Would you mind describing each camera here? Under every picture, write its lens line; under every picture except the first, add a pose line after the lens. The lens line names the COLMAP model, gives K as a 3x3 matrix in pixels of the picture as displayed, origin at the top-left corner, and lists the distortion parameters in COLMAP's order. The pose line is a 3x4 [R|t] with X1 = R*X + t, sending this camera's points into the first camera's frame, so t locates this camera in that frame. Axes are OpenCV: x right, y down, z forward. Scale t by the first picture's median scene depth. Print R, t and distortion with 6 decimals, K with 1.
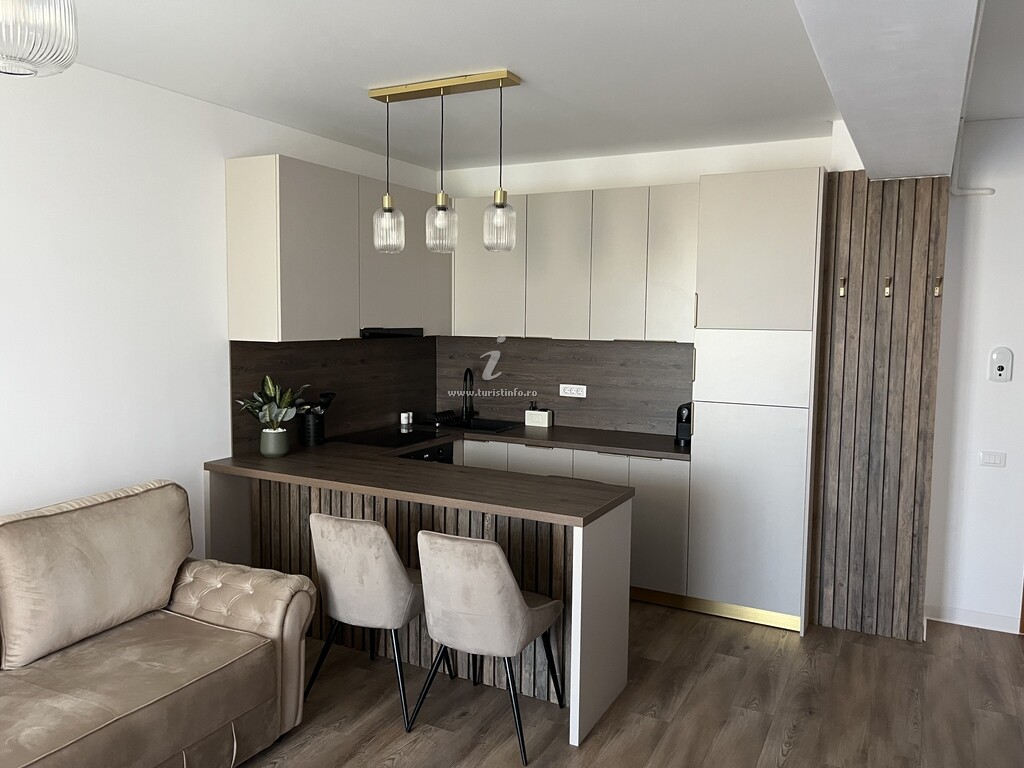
lens RADIAL K [[778.5, 0, 521.6], [0, 778.5, 378.4], [0, 0, 1]] dist [0.066285, -0.096992]
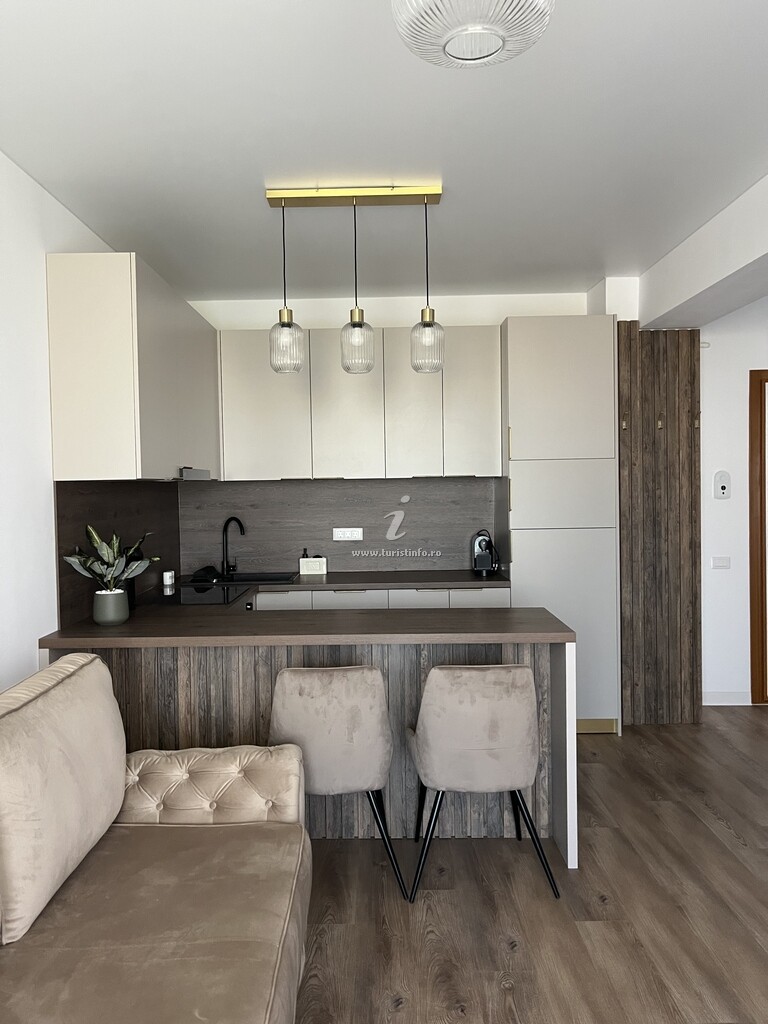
lens RADIAL K [[778.5, 0, 379.2], [0, 778.5, 504.4], [0, 0, 1]] dist [0.066285, -0.096992]
pose [[0.891292, -0.039913, 0.451671, -0.465972], [0.066699, 0.996823, -0.043533, 0.033112], [-0.448498, 0.068926, 0.891122, 0.164158]]
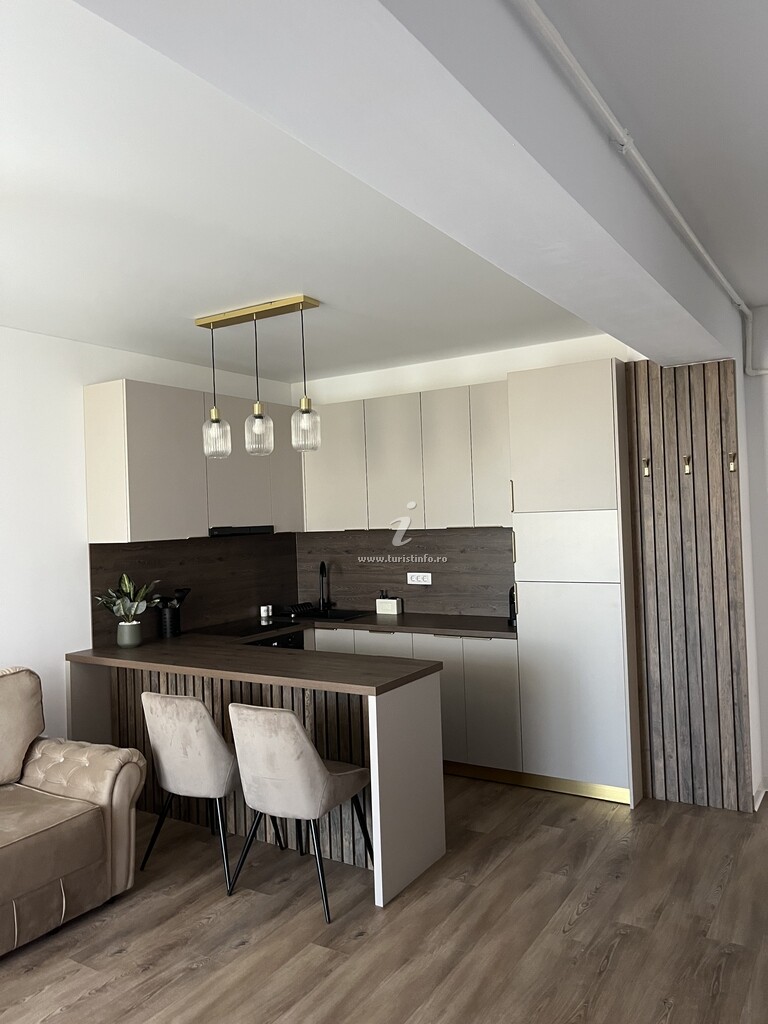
lens RADIAL K [[778.5, 0, 375.7], [0, 778.5, 507.5], [0, 0, 1]] dist [0.066285, -0.096992]
pose [[0.994698, -0.048963, -0.090439, 0.149578], [0.040234, 0.994573, -0.095945, 0.026354], [0.094646, 0.091798, 0.991270, -0.084882]]
